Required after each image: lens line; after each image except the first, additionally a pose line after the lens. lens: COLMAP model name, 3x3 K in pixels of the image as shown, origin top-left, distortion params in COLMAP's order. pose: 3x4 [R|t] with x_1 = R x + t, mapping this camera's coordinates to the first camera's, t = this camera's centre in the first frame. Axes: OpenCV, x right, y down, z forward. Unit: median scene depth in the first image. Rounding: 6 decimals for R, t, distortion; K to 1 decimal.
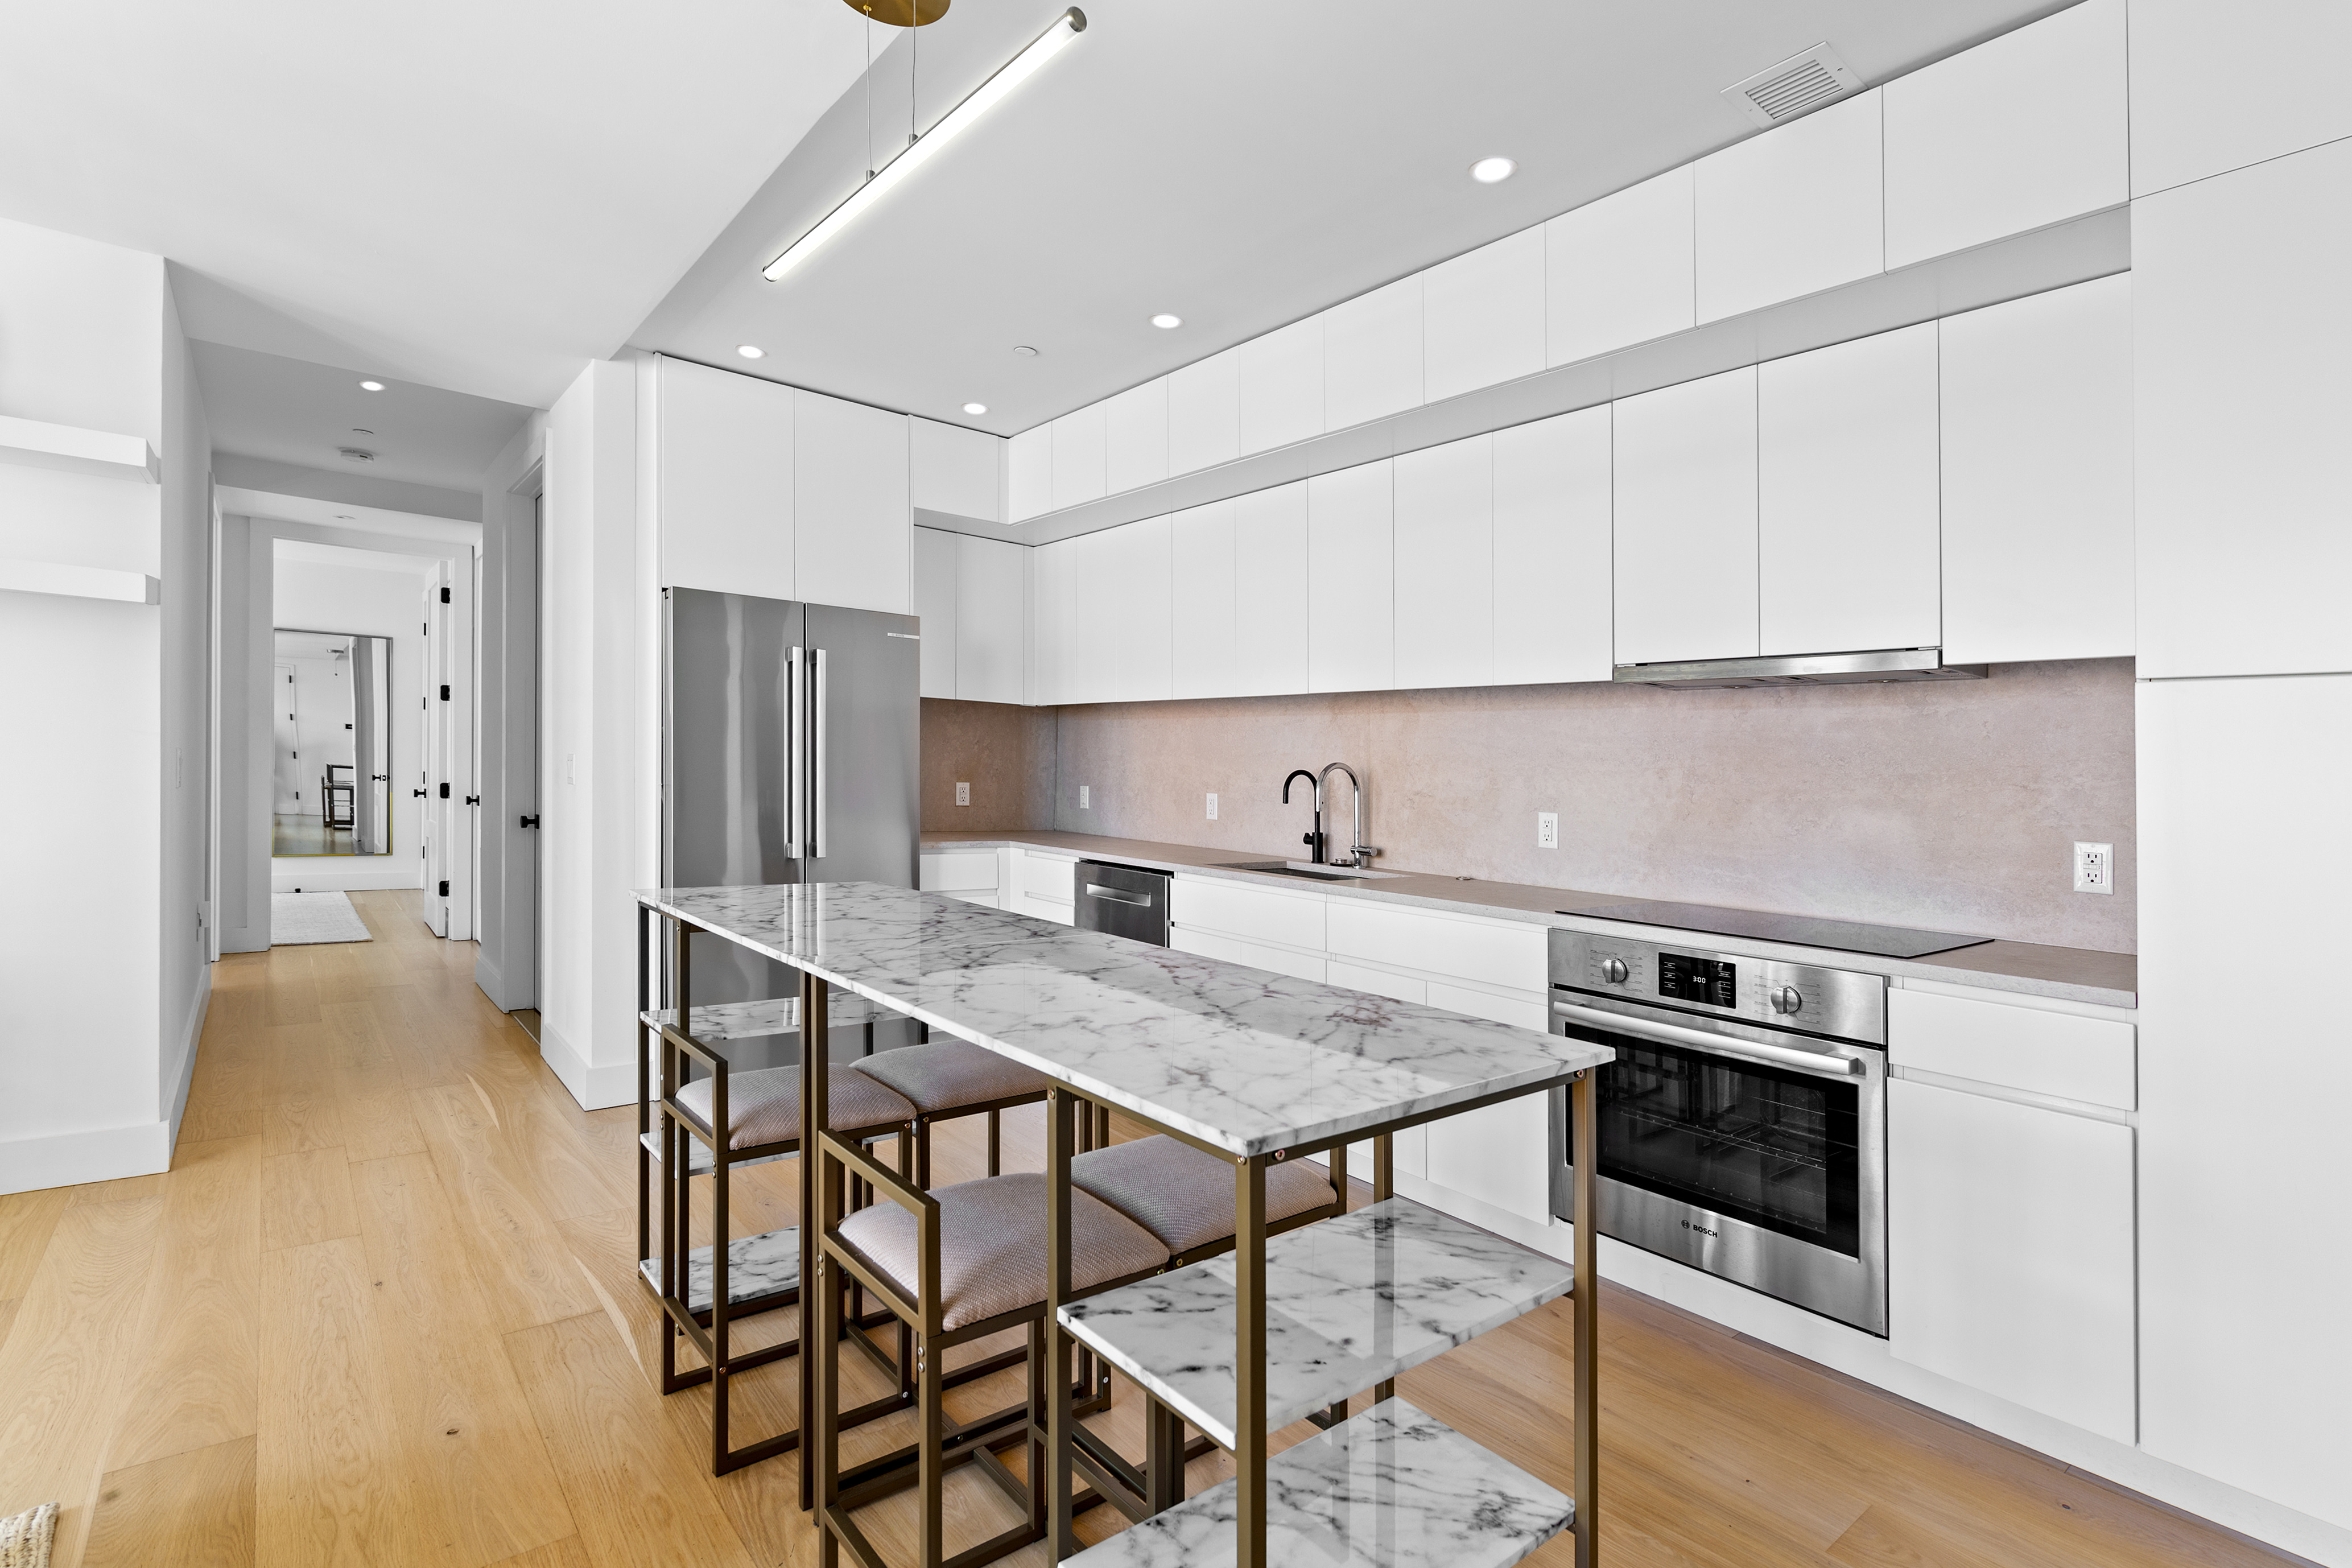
lens RADIAL K [[1134.9, 0, 1273.3], [0, 1134.9, 816.0], [0, 0, 1]] dist [0.000309, 0.000233]
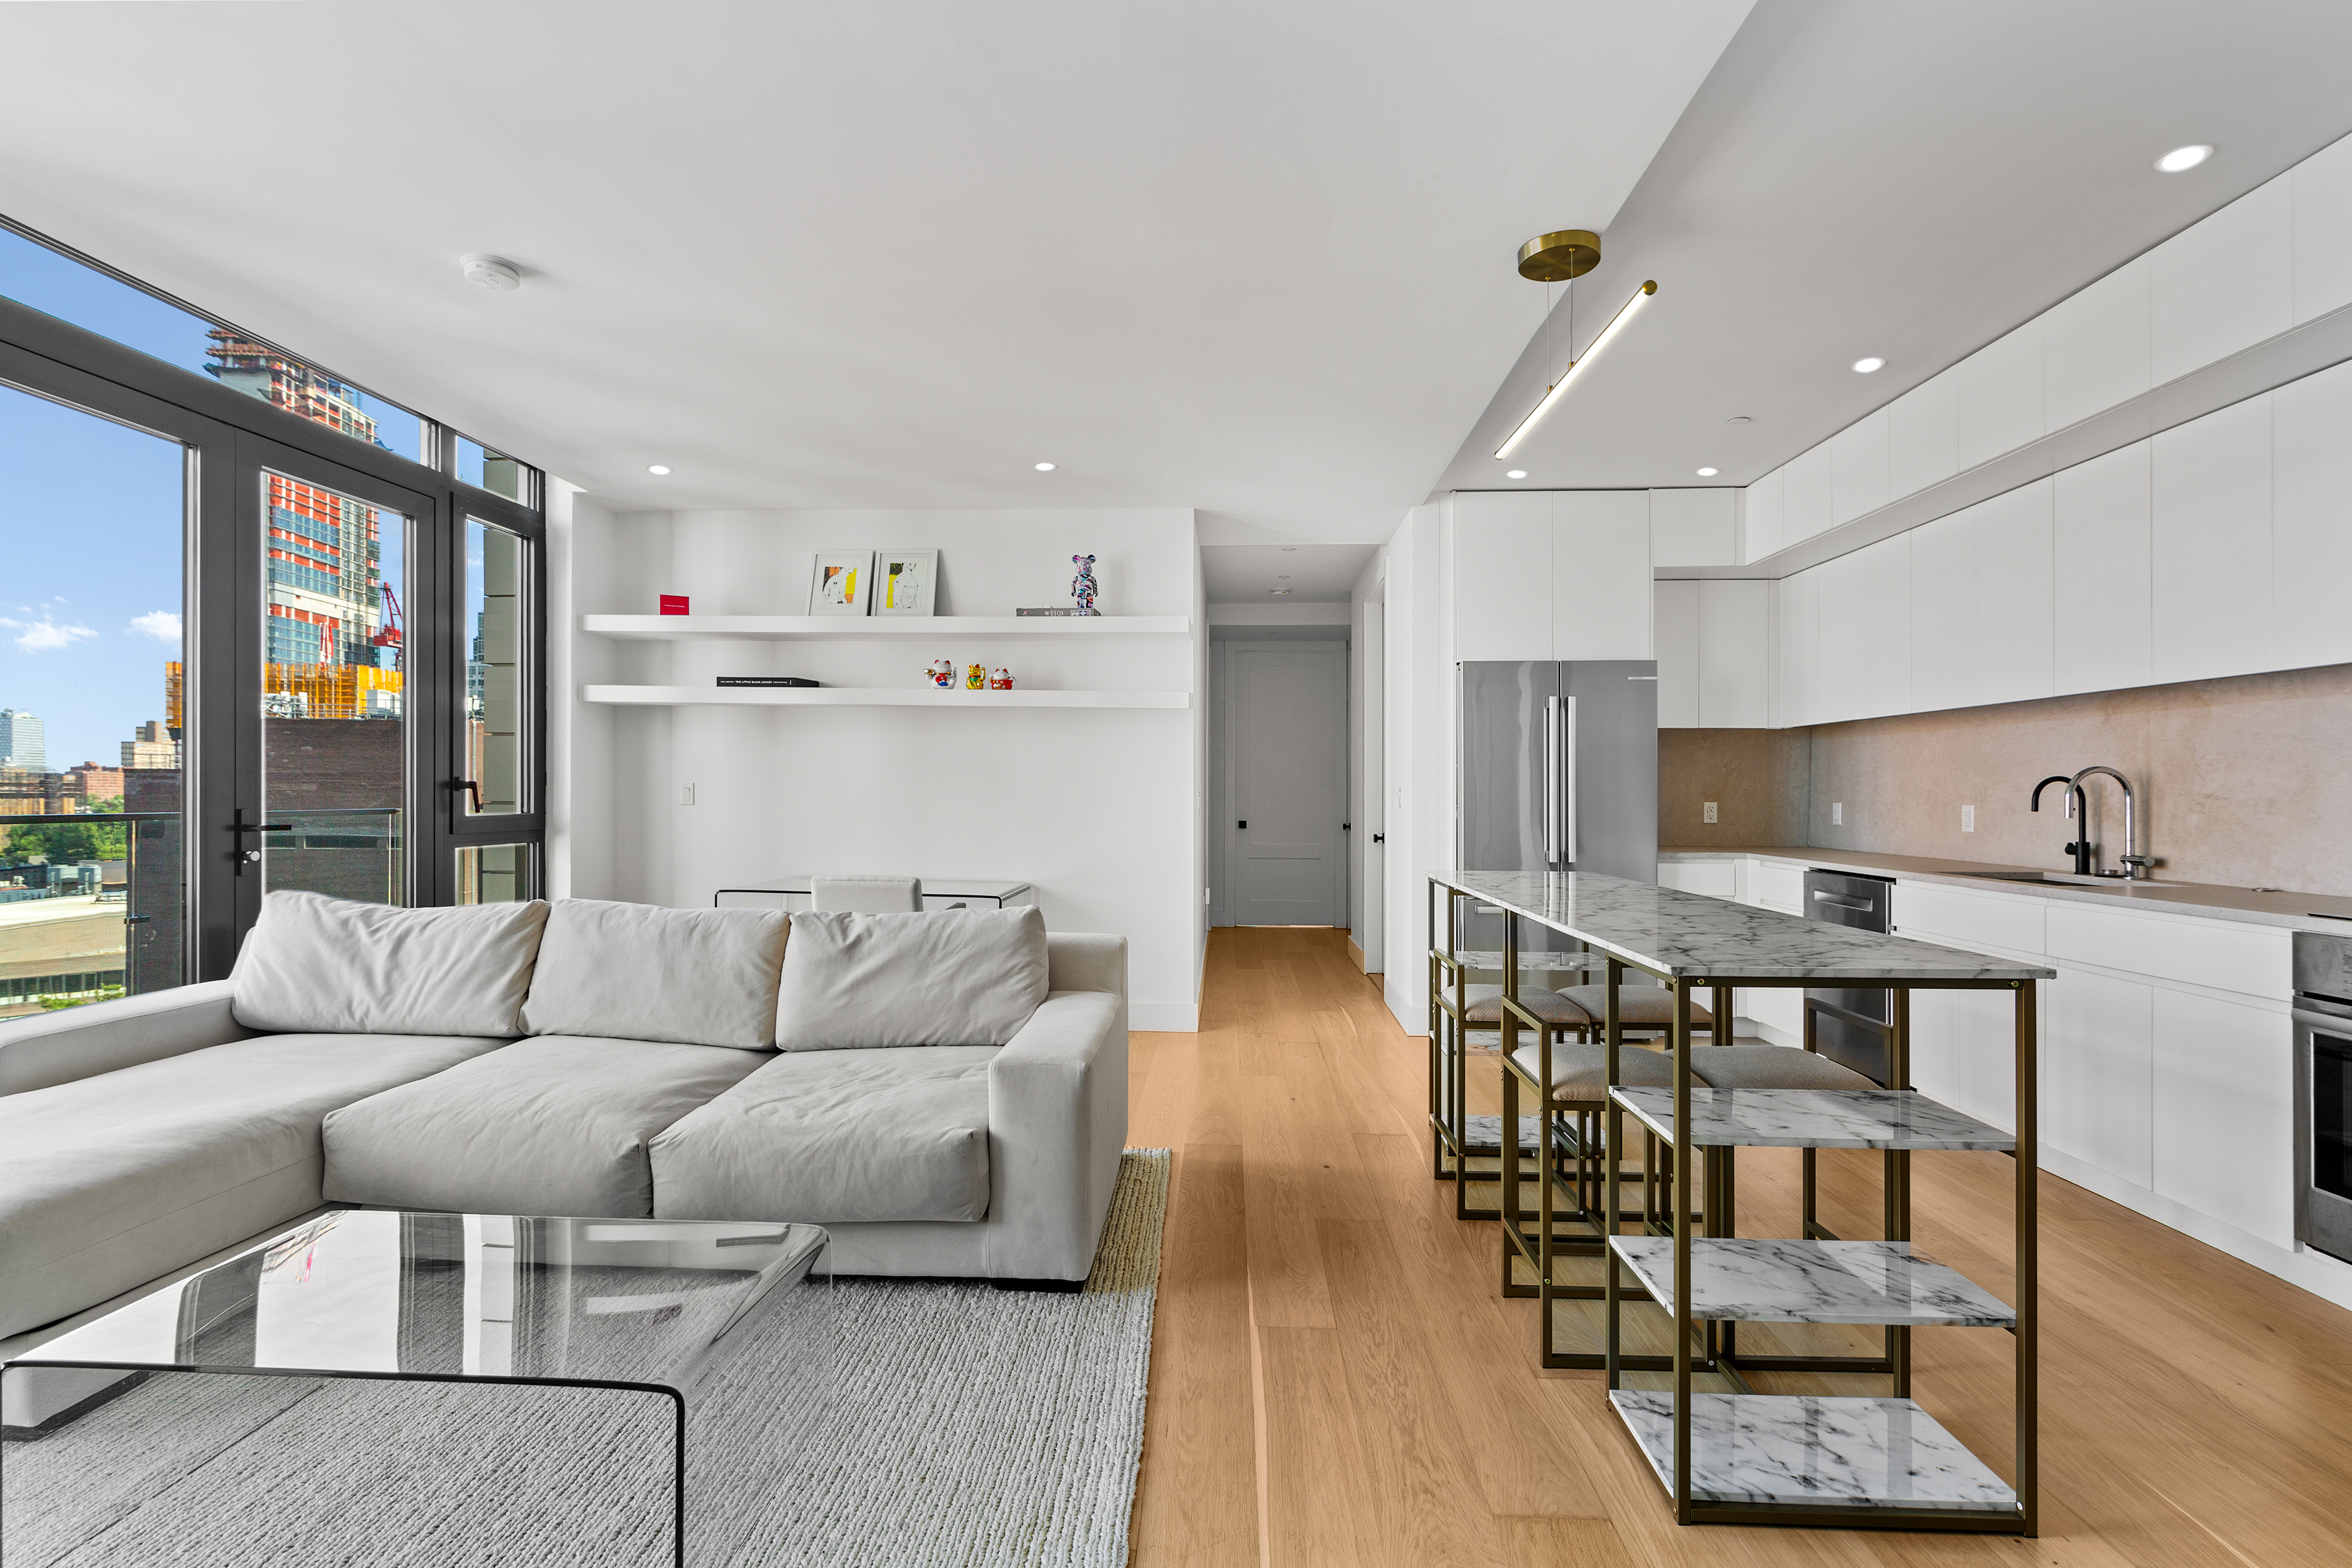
lens RADIAL K [[1068.4, 0, 1176.0], [0, 1068.4, 784.0], [0, 0, 1]] dist [0.000927, 0.000118]
pose [[0.713472, -0.036007, -0.699758, 0.136108], [-0.004214, 0.998440, -0.055674, 0.020814], [0.700671, 0.042670, 0.712208, -0.172127]]
